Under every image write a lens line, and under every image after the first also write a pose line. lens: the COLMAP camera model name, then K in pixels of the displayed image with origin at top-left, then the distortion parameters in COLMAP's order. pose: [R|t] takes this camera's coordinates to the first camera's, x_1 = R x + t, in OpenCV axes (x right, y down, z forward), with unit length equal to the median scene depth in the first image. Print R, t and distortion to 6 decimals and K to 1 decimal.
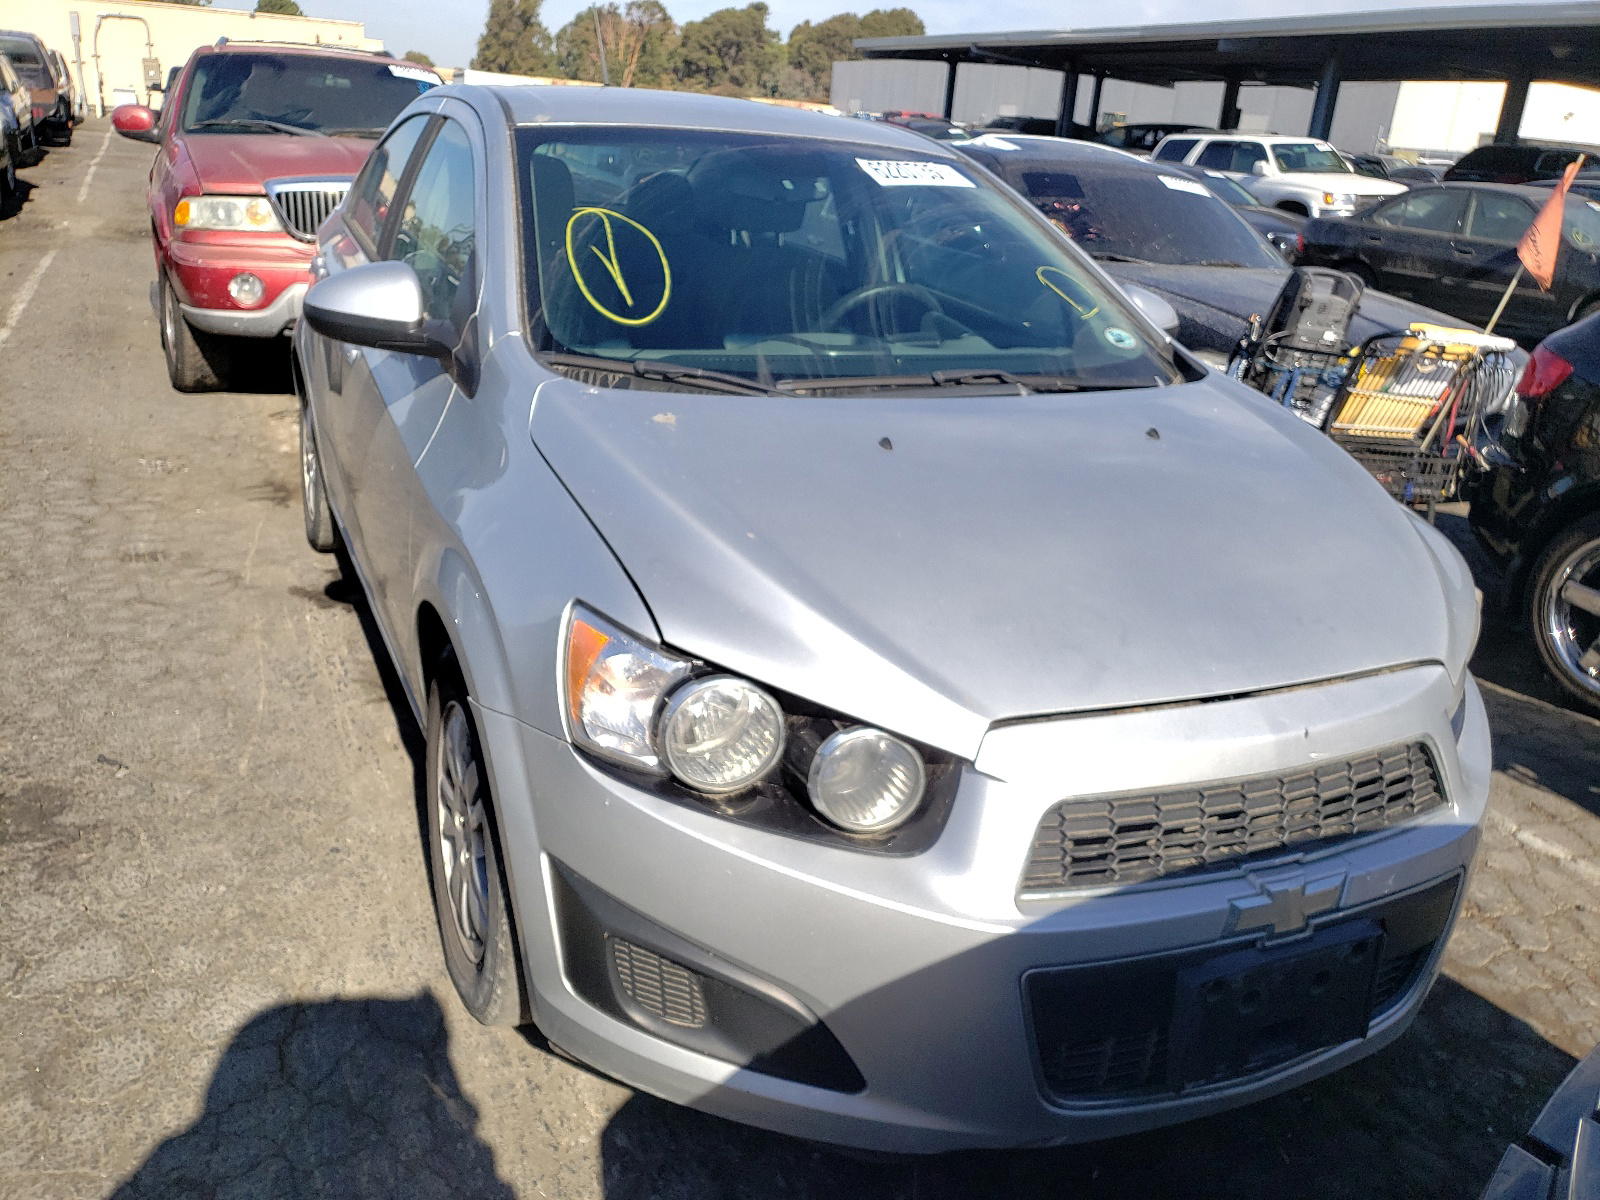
lens RADIAL K [[1236.8, 0, 788.7], [0, 1236.8, 588.2], [0, 0, 1]] dist [-0.010962, 0.026807]
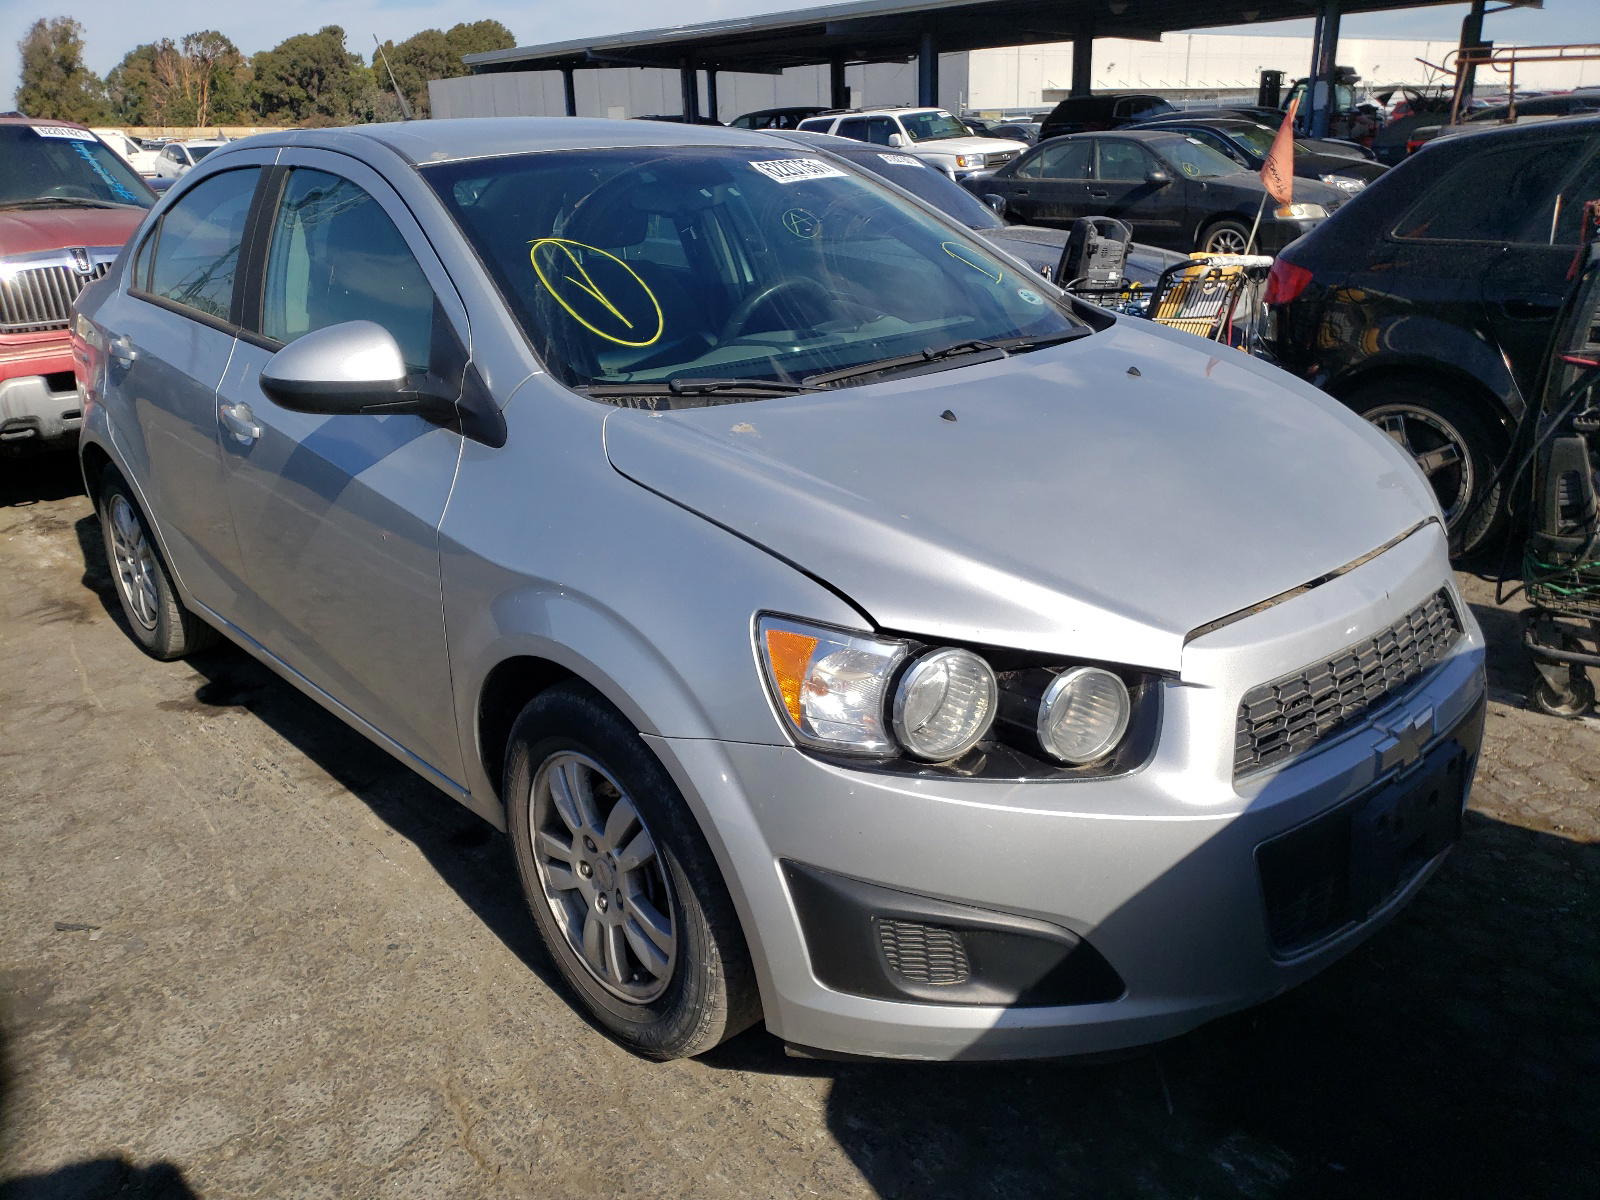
lens RADIAL K [[1222.3, 0, 806.2], [0, 1222.3, 600.2], [0, 0, 1]] dist [0.021027, -0.008508]
pose [[0.948407, -0.201186, 0.245047, -0.271015], [0.199170, 0.979401, 0.033248, -0.017745], [-0.246688, 0.017273, 0.968941, 0.008723]]
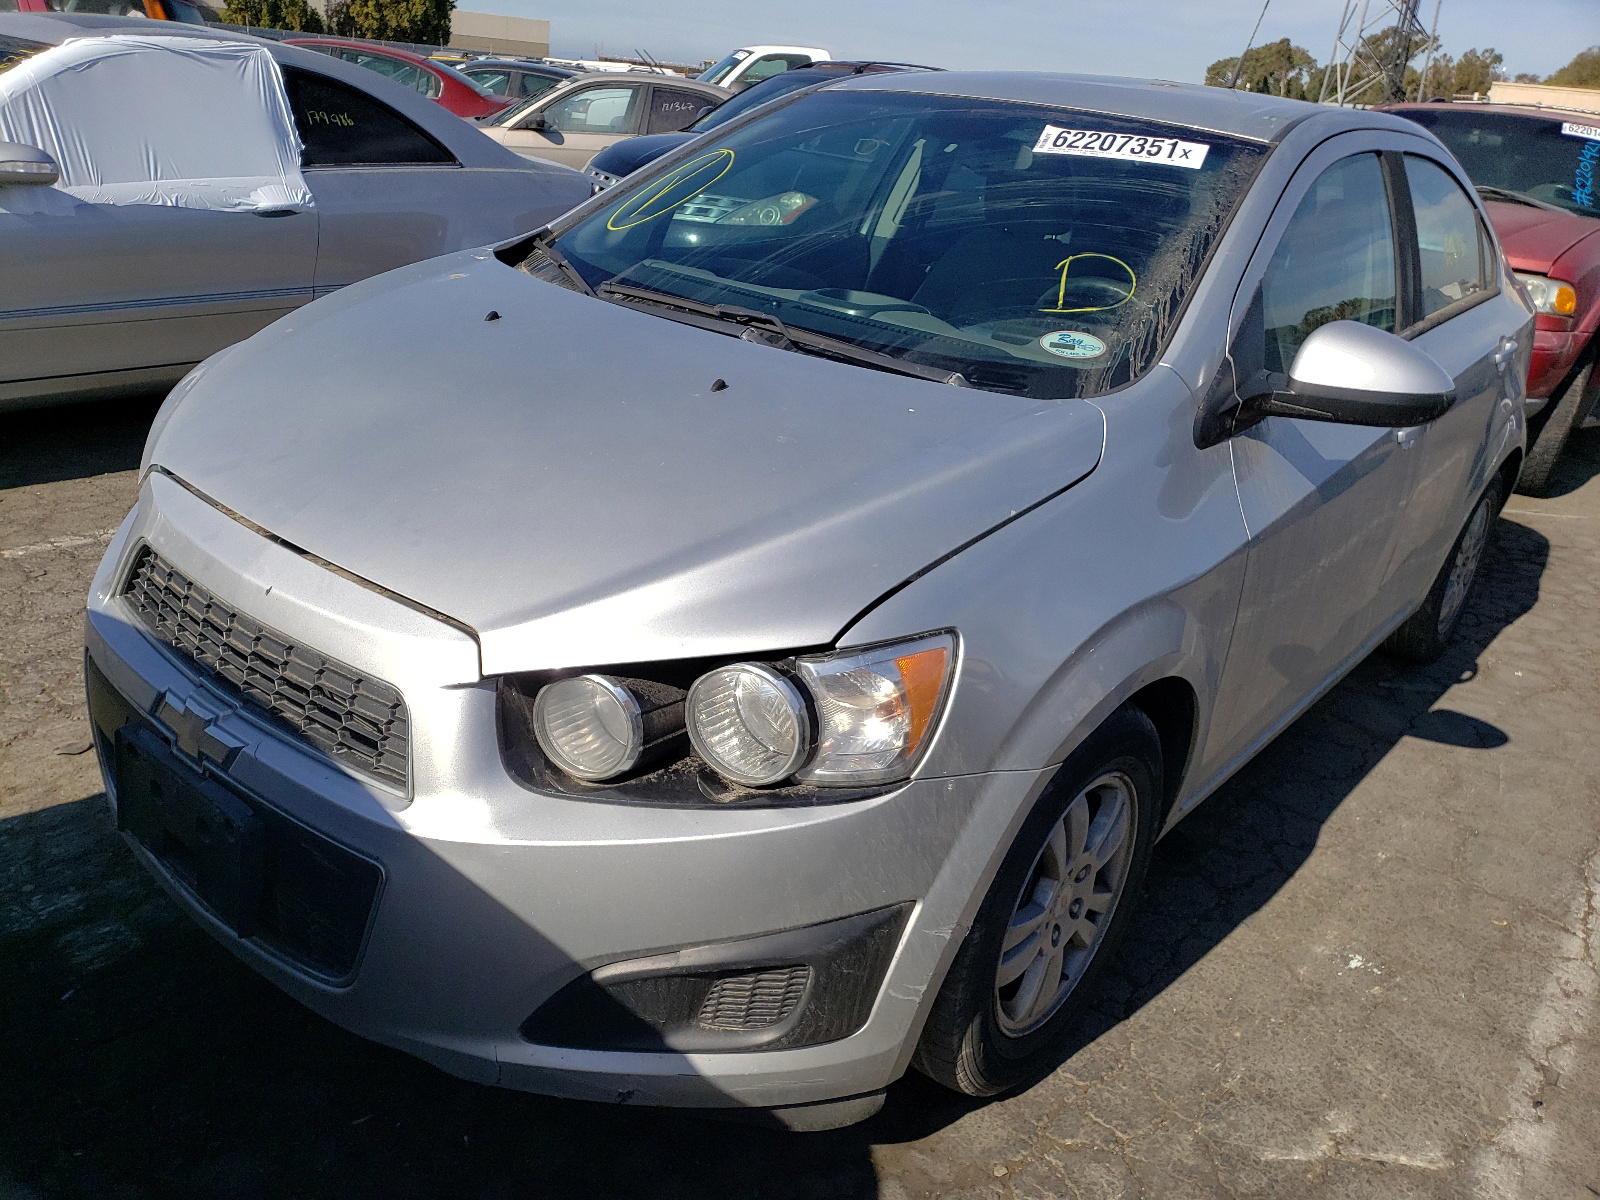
lens RADIAL K [[1236.8, 0, 797.7], [0, 1236.8, 607.1], [0, 0, 1]] dist [-0.010962, 0.026807]
pose [[0.436784, 0.323816, -0.839263, 1.002234], [-0.375613, 0.913393, 0.156934, -0.128489], [0.817395, 0.246692, 0.520585, 0.586233]]
